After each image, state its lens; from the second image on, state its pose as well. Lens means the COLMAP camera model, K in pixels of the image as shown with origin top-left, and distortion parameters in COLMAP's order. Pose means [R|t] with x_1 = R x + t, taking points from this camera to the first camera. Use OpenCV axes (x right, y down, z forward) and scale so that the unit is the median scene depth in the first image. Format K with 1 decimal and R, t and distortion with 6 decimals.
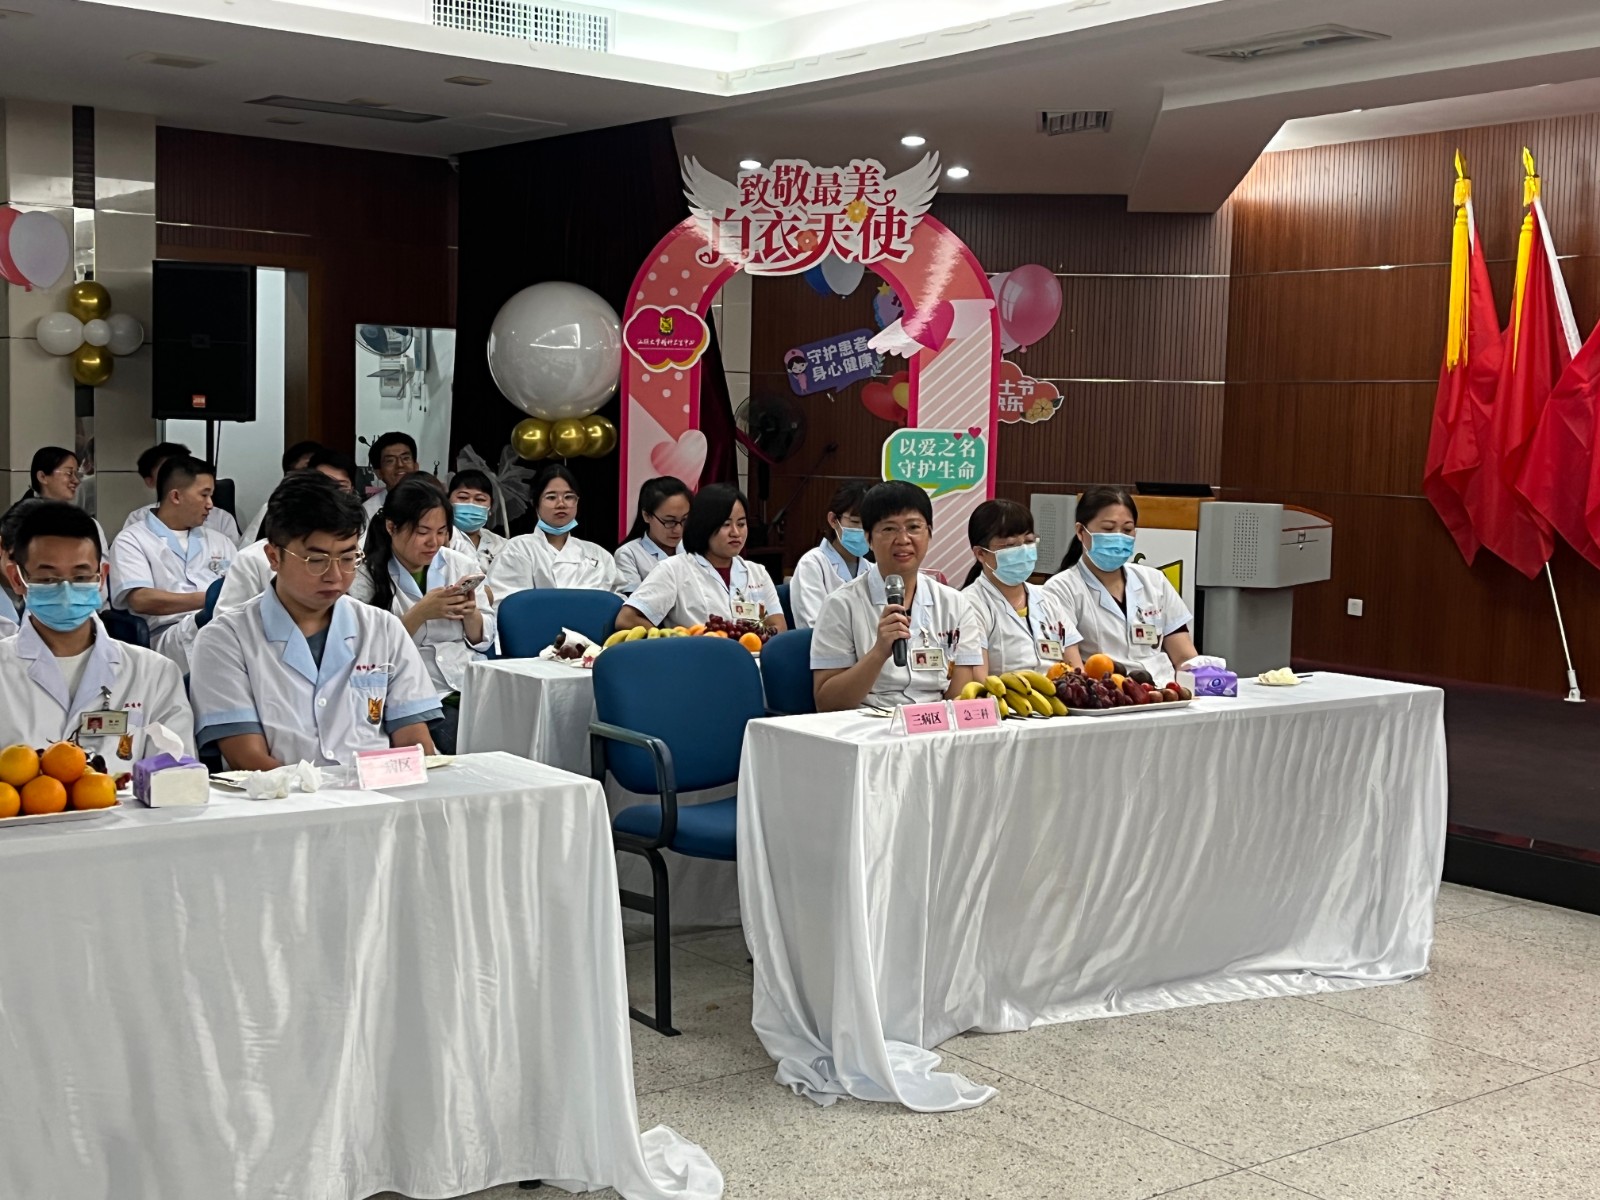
lens RADIAL K [[1988.9, 0, 795.0], [0, 1988.9, 589.2], [0, 0, 1]] dist [0.002240, 0.000000]
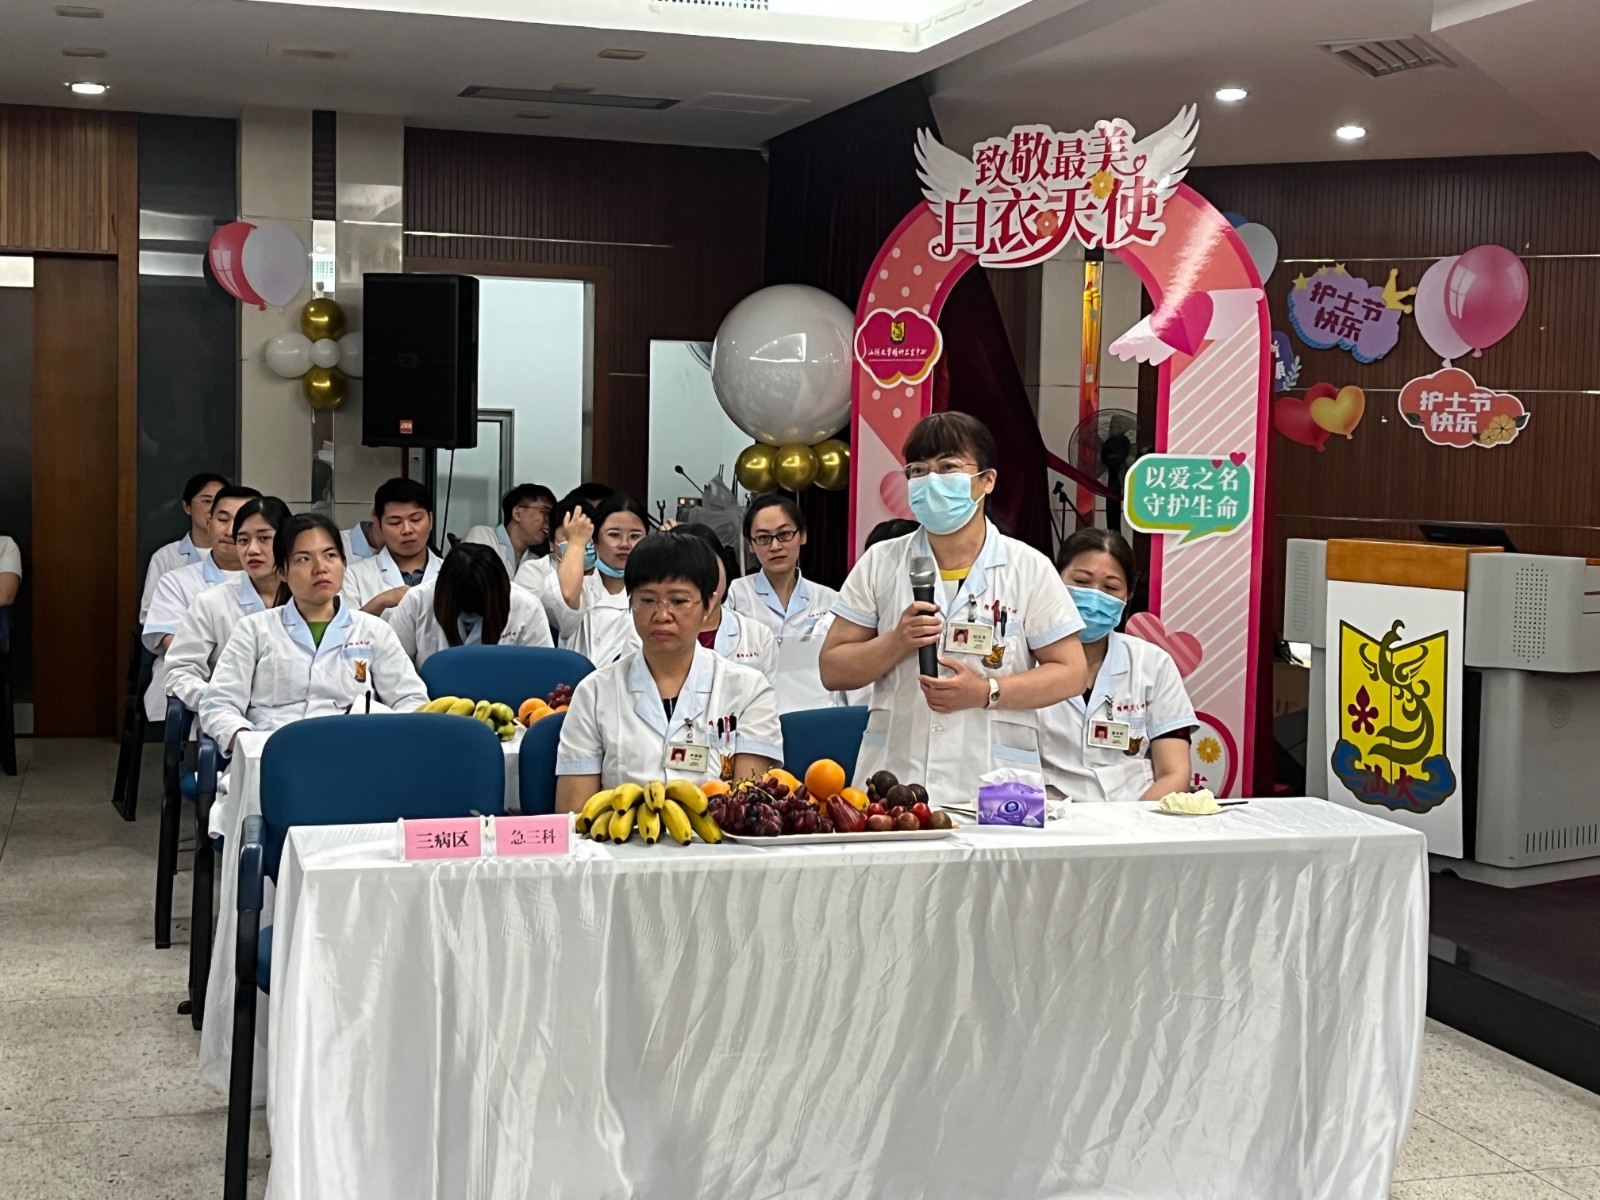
lens RADIAL K [[2209.3, 0, 797.9], [0, 2209.3, 585.5], [0, 0, 1]] dist [0.004866, 0.000000]
pose [[0.936489, 0.018273, -0.350219, 0.218799], [-0.026008, 0.999510, -0.017396, -0.008932], [0.349730, 0.025399, 0.936506, 0.118366]]
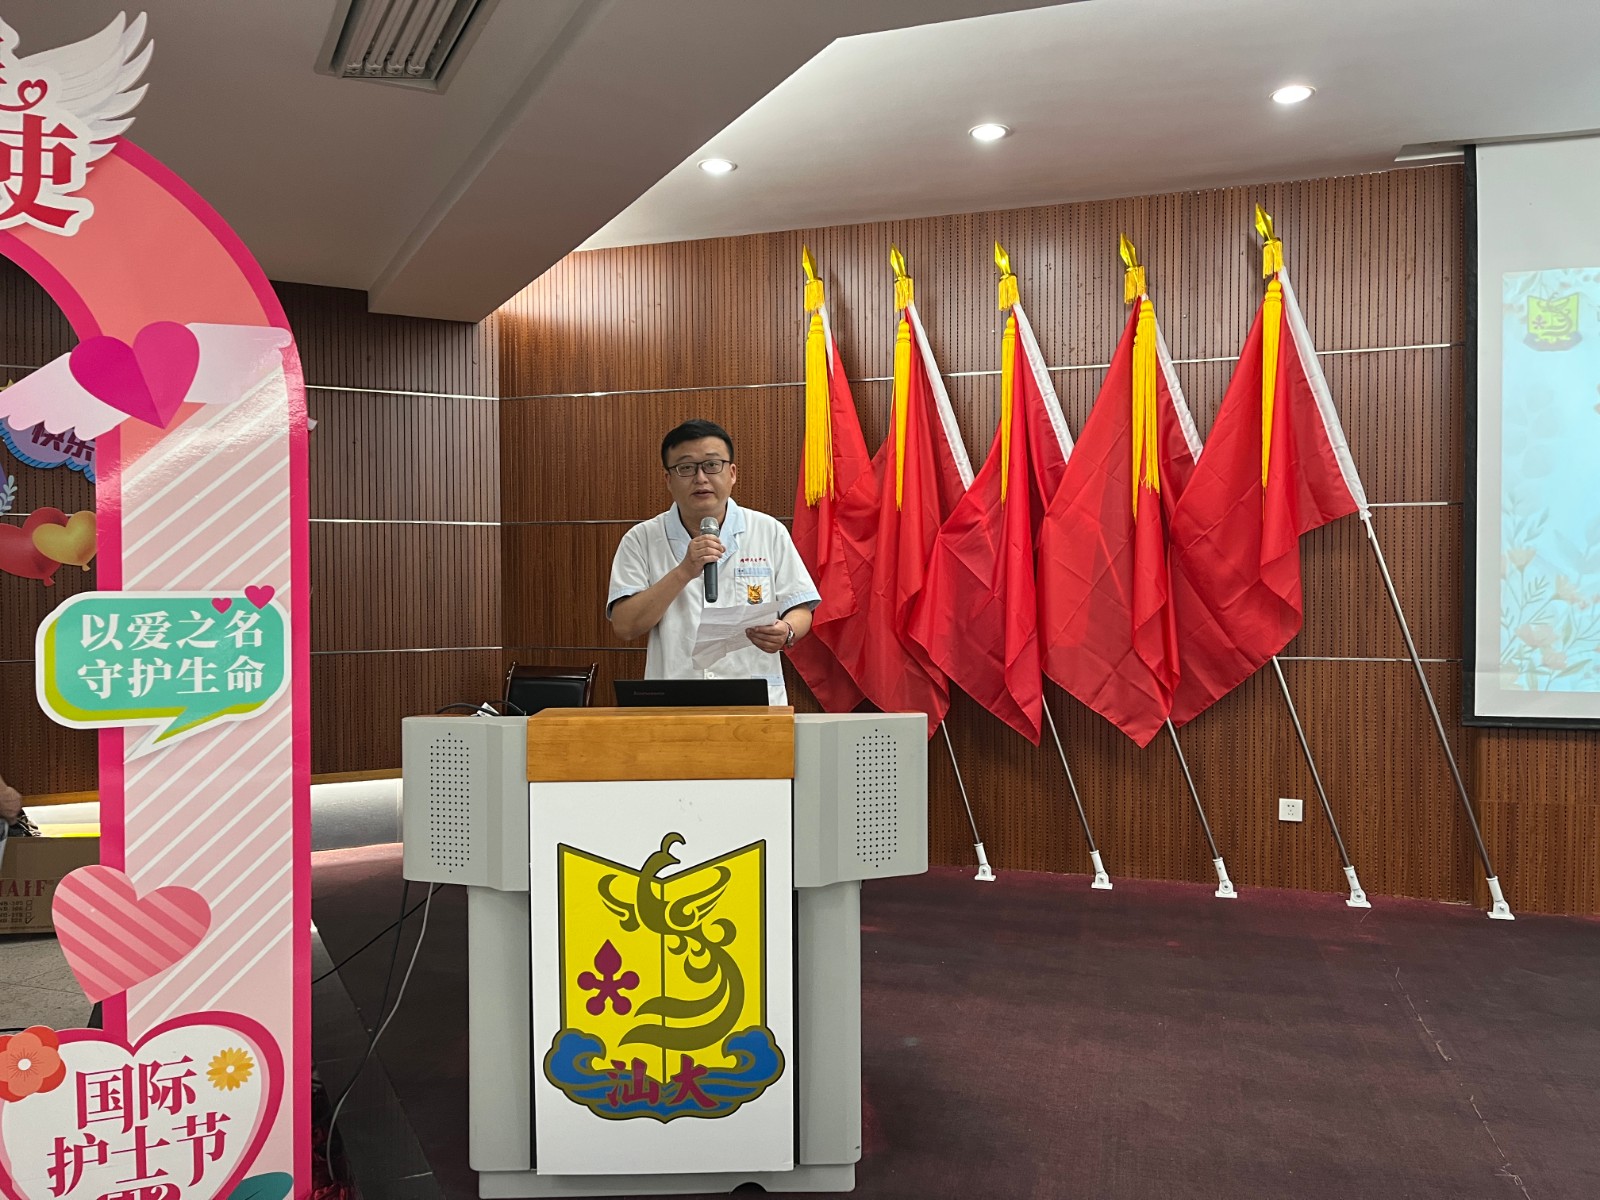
lens RADIAL K [[1215.1, 0, 804.9], [0, 1215.1, 605.8], [0, 0, 1]] dist [0.063419, -0.083378]
pose [[0.812478, -0.037962, 0.581755, 0.021999], [0.069974, 0.997014, -0.032666, -0.053532], [-0.578777, 0.067248, 0.812708, 0.632242]]
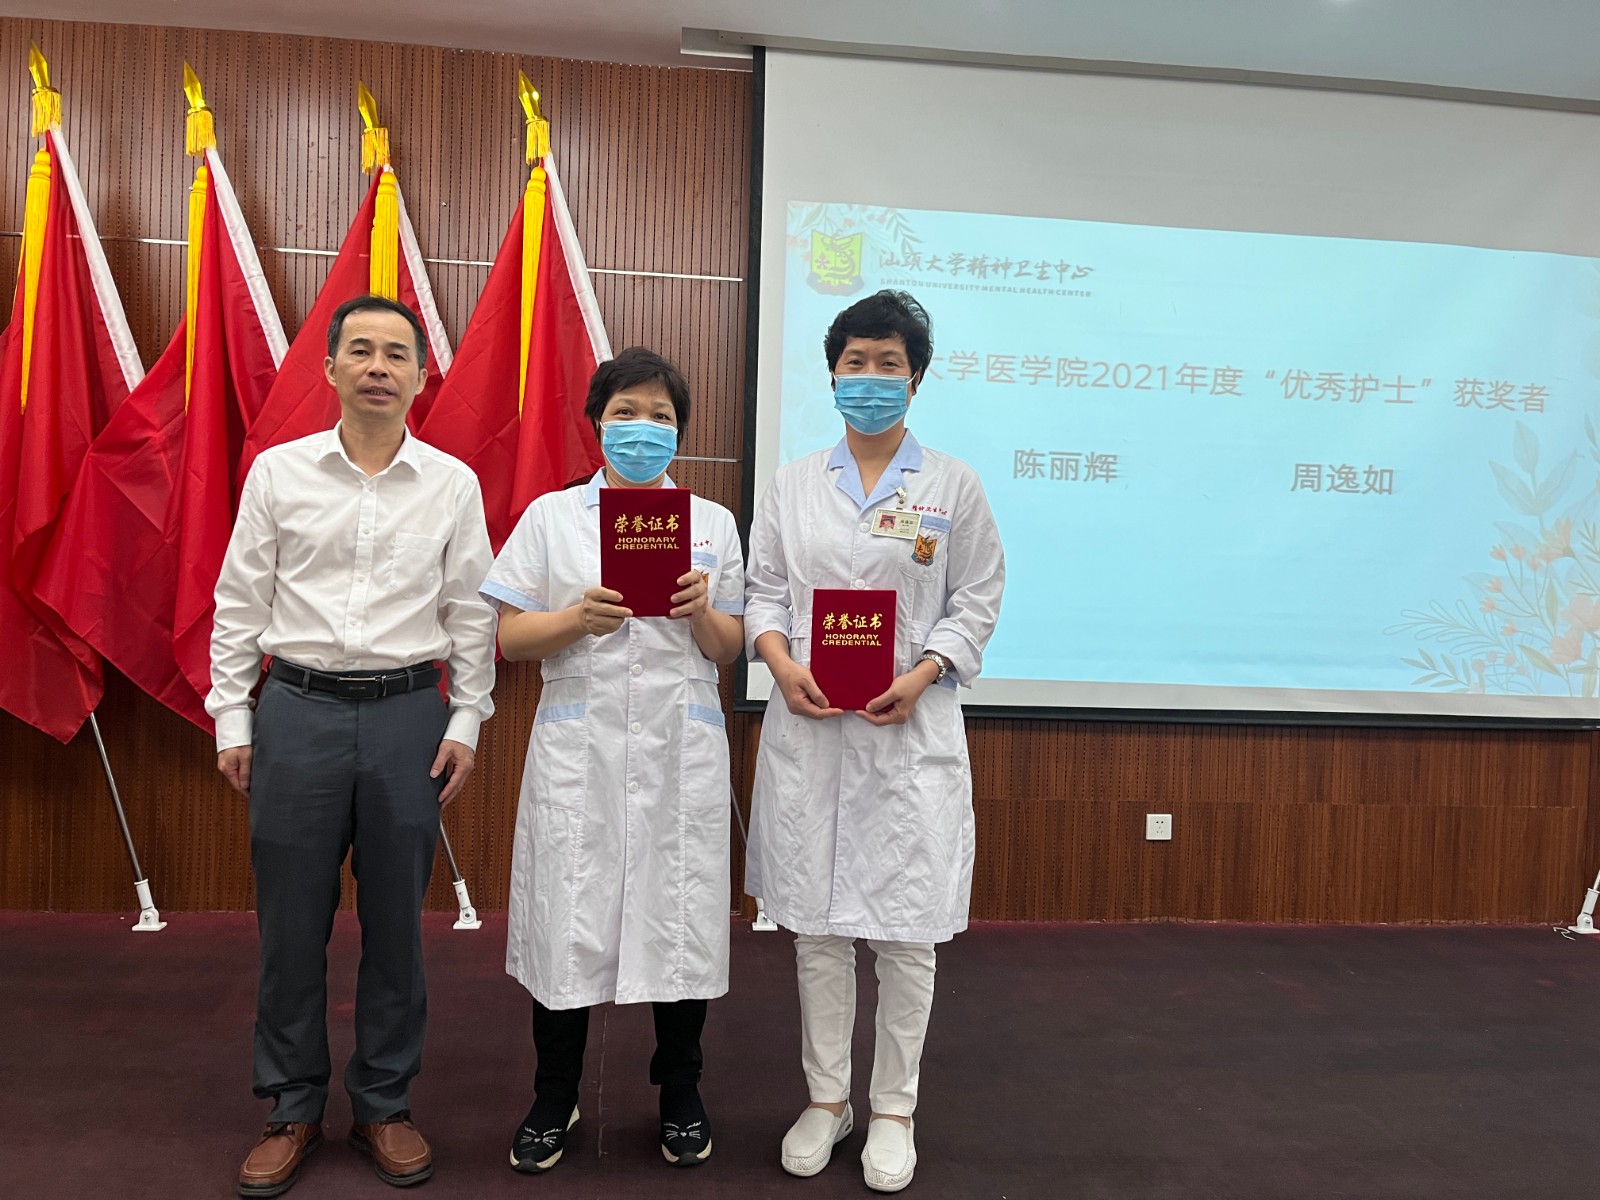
lens RADIAL K [[1215.1, 0, 801.0], [0, 1215.1, 608.1], [0, 0, 1]] dist [0.063419, -0.083378]
pose [[0.507156, -0.018427, 0.861657, 0.167017], [0.048703, 0.998787, -0.007307, -0.035056], [-0.860477, 0.045671, 0.507438, 0.644335]]
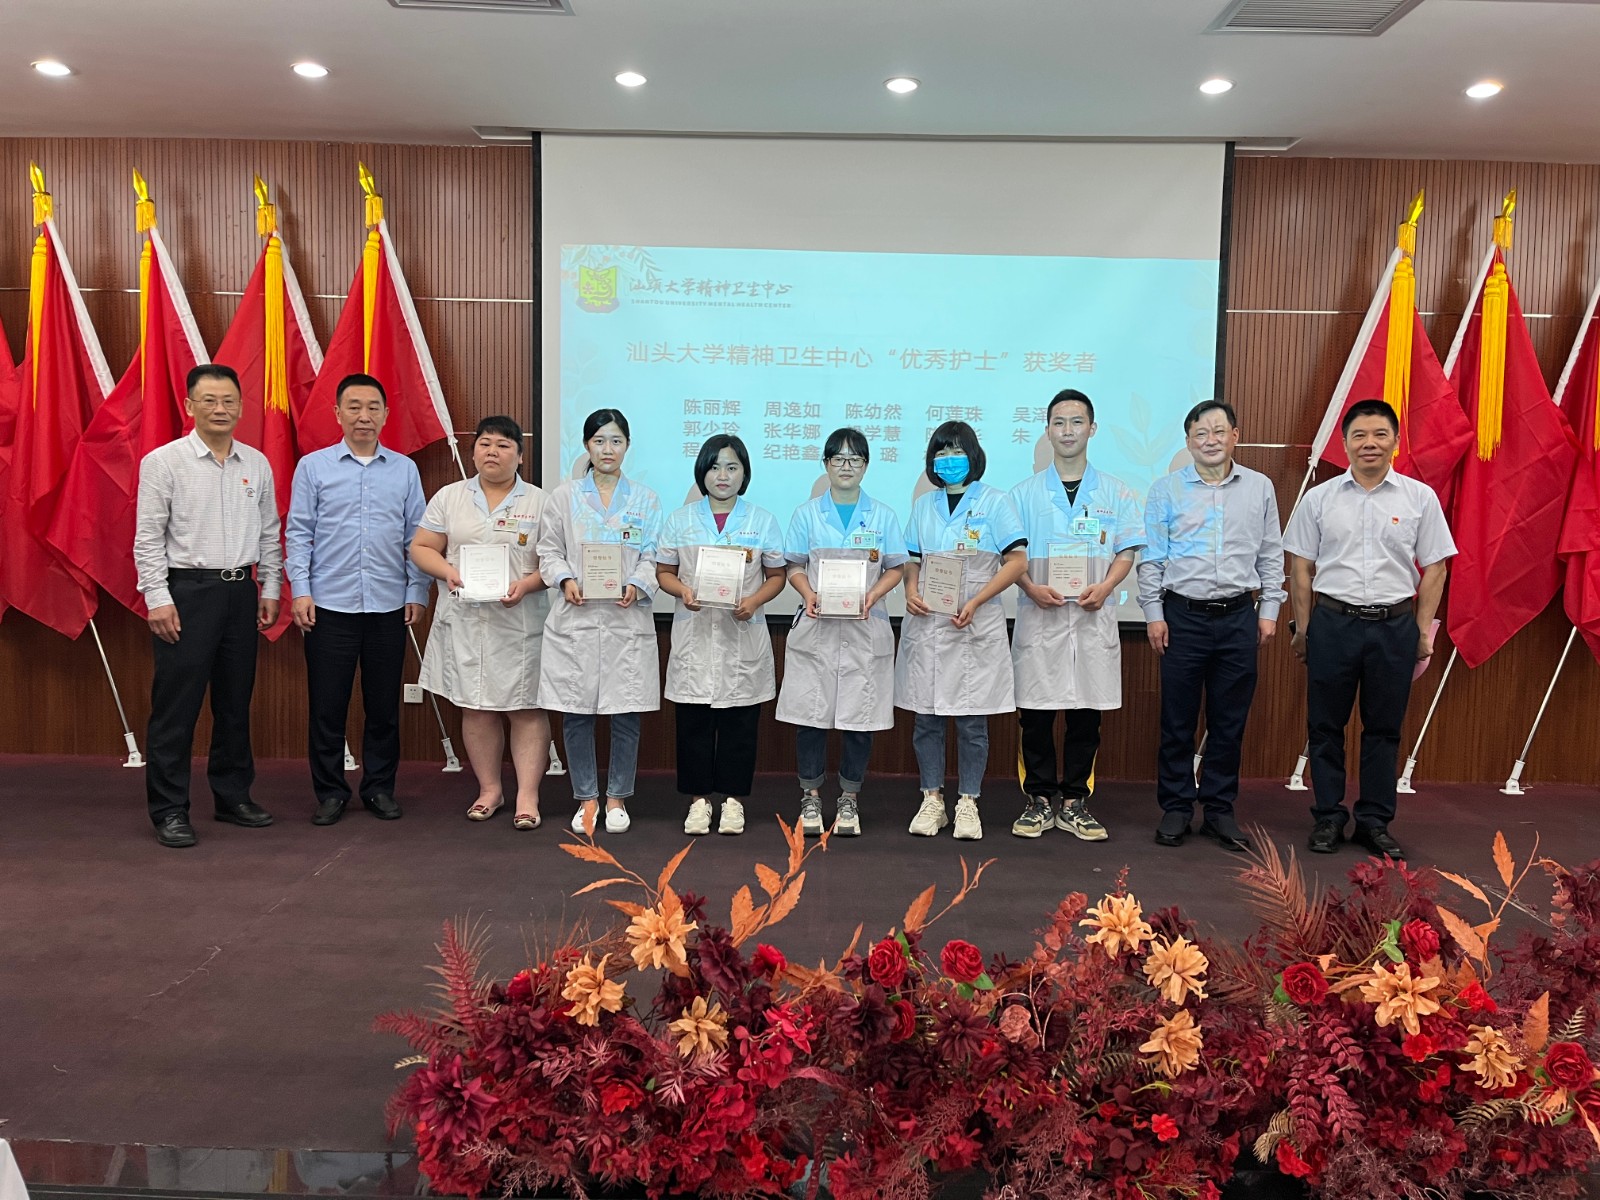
lens RADIAL K [[1215.1, 0, 830.4], [0, 1215.1, 584.5], [0, 0, 1]] dist [0.063419, -0.083378]
pose [[0.598612, -0.060470, 0.798753, 0.136415], [0.057600, 0.997815, 0.032373, -0.030257], [-0.798966, 0.026629, 0.600787, 0.406142]]
